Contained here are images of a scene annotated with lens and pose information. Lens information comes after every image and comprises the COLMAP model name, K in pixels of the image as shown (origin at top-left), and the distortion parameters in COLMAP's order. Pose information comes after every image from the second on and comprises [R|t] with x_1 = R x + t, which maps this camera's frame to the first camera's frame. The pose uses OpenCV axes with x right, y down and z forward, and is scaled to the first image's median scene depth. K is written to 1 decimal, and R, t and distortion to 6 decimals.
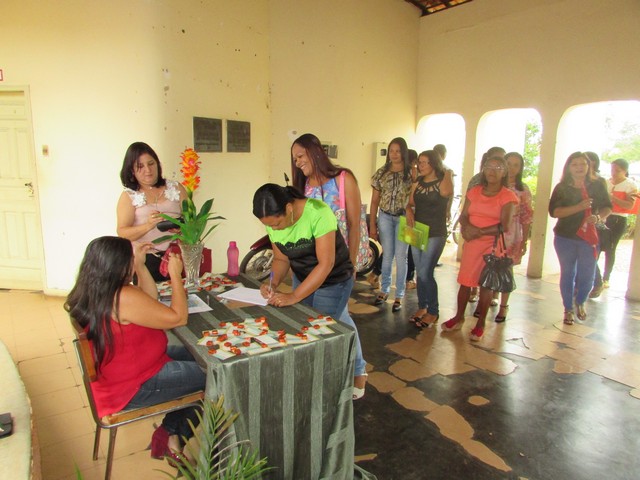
lens RADIAL K [[457.6, 0, 322.4], [0, 457.6, 239.6], [0, 0, 1]] dist [-0.025363, 0.001475]
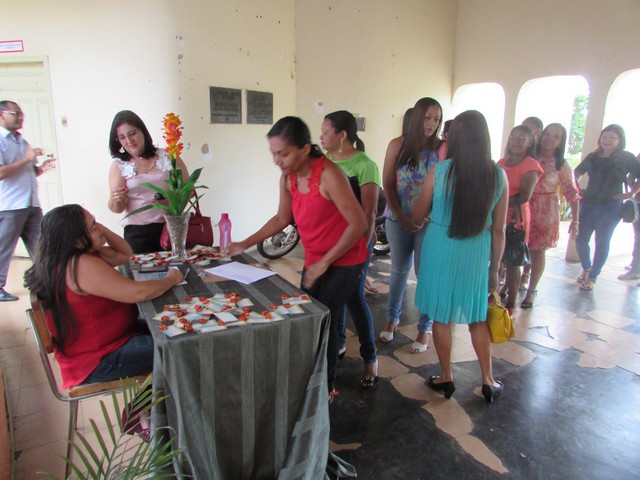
lens RADIAL K [[457.6, 0, 322.4], [0, 457.6, 239.6], [0, 0, 1]] dist [-0.025363, 0.001475]
pose [[0.994524, 0.024462, -0.101607, 0.120766], [-0.019648, 0.998649, 0.048115, 0.010717], [0.102646, -0.045855, 0.993660, 0.082448]]
